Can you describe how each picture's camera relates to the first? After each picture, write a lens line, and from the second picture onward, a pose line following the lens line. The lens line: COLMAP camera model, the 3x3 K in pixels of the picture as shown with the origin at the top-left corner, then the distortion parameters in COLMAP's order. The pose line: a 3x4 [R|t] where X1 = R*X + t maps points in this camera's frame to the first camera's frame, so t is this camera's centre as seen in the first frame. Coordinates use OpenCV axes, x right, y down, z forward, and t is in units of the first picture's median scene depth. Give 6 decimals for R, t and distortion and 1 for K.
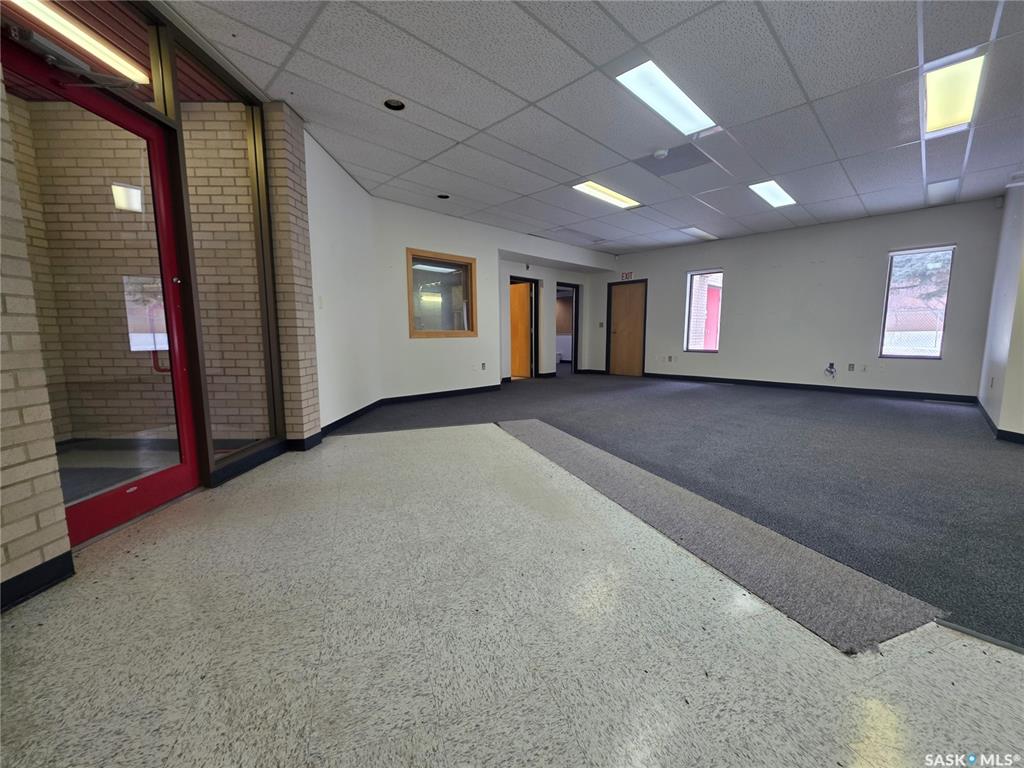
lens RADIAL K [[409.2, 0, 510.9], [0, 409.2, 383.0], [0, 0, 1]] dist [0.001135, 0.000198]
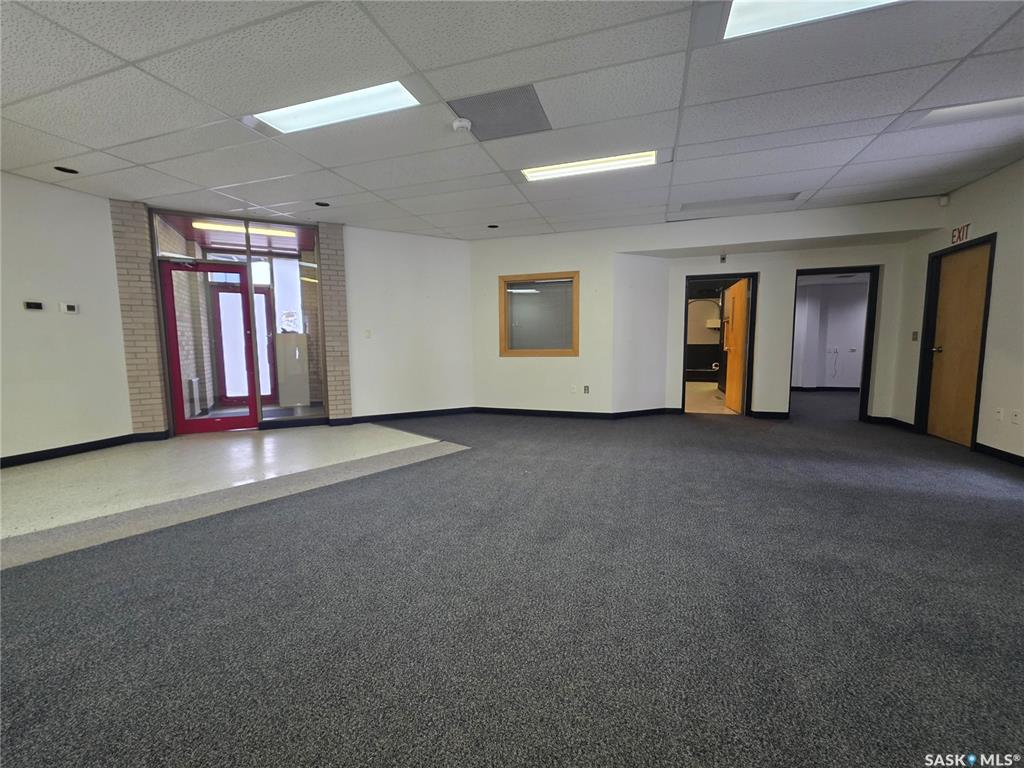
lens RADIAL K [[409.2, 0, 510.9], [0, 409.2, 383.0], [0, 0, 1]] dist [0.001135, 0.000198]
pose [[0.457380, 0.084148, -0.885281, 0.703476], [-0.100759, 0.994006, 0.042425, -0.083612], [0.883545, 0.069796, 0.463117, 0.484988]]
